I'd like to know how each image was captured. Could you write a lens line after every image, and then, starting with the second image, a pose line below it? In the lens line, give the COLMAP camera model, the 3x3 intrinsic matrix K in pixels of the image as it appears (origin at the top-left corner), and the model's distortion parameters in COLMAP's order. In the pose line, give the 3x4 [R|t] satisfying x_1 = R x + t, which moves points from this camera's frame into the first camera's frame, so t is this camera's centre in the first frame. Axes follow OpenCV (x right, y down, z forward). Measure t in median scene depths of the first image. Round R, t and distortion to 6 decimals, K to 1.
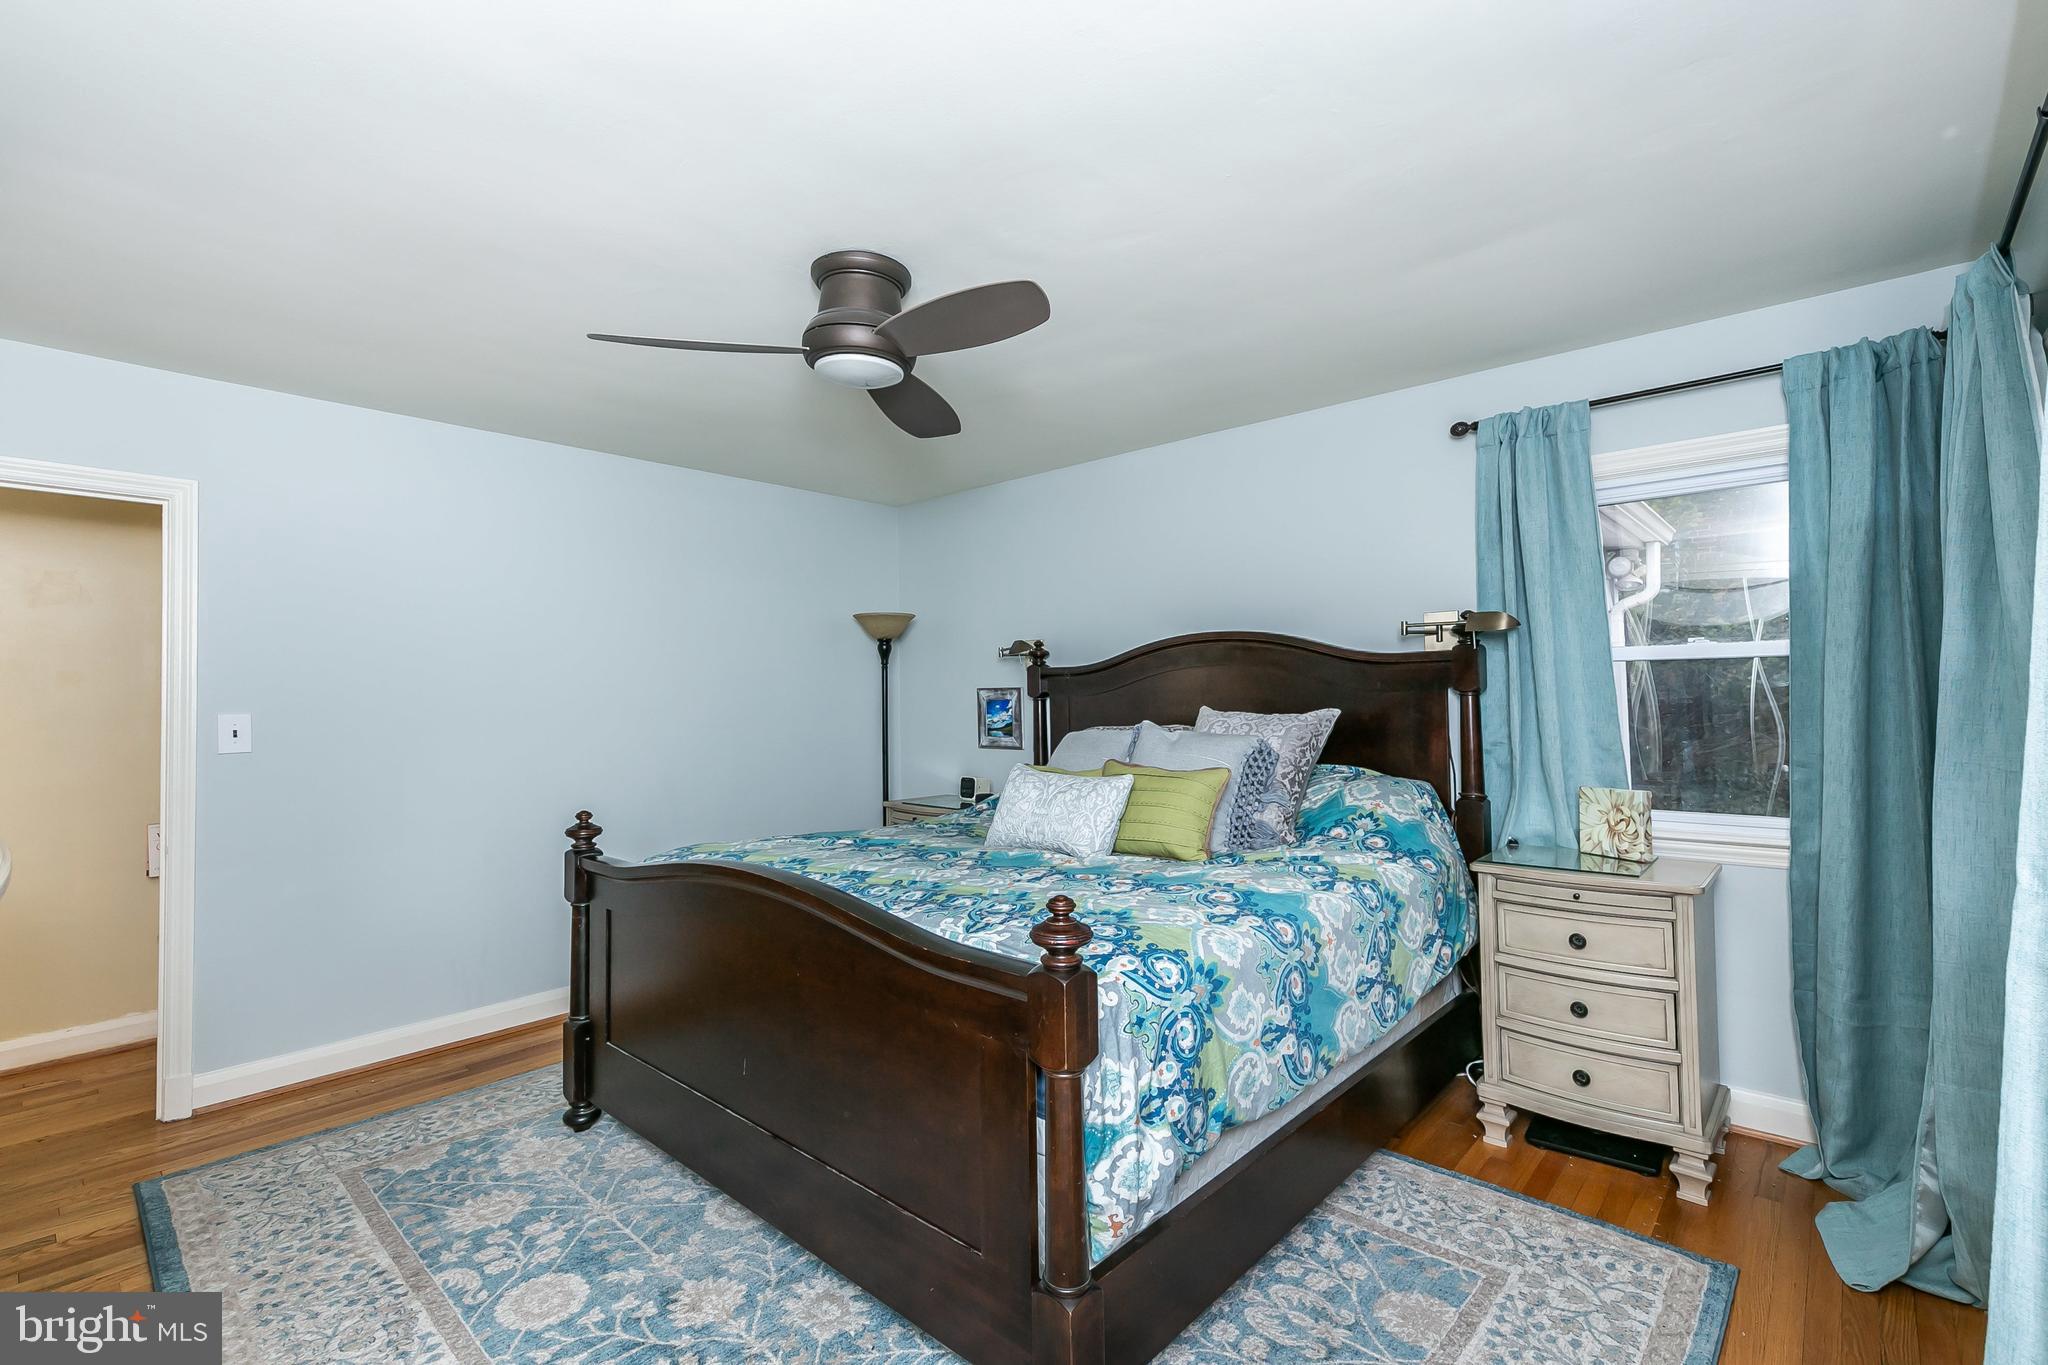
lens RADIAL K [[907.8, 0, 1023.1], [0, 907.8, 670.9], [0, 0, 1]] dist [0.027897, -0.000066]
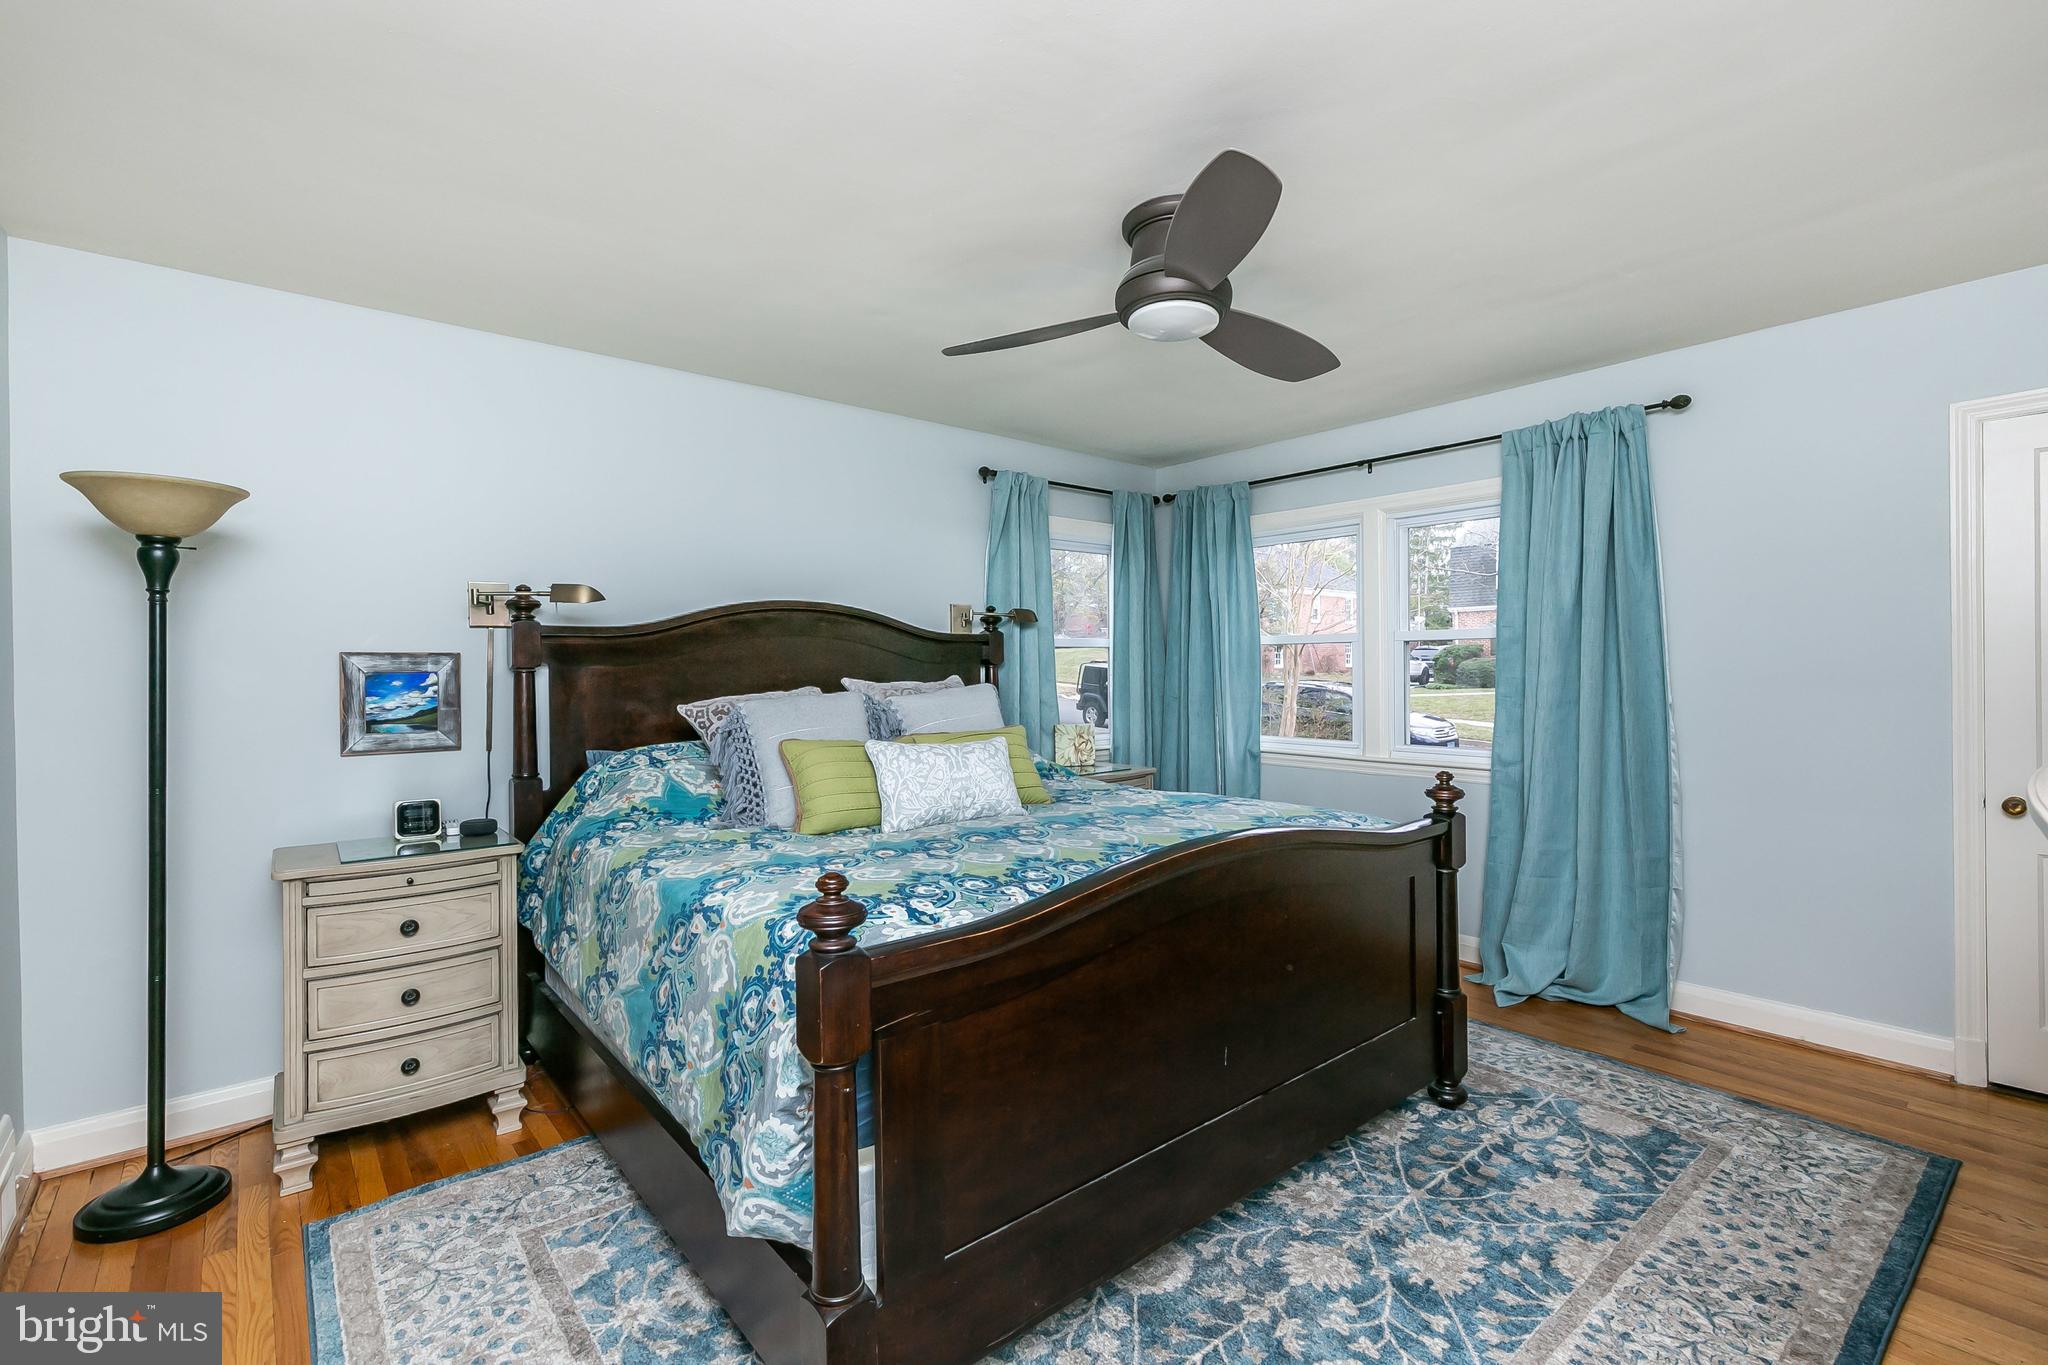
lens RADIAL K [[907.8, 0, 1025.0], [0, 907.8, 680.4], [0, 0, 1]] dist [0.027897, -0.000066]
pose [[0.136711, -0.004563, 0.990600, -0.583087], [-0.025630, 0.999638, 0.008141, 0.022106], [-0.990279, -0.026502, 0.136545, 0.510241]]
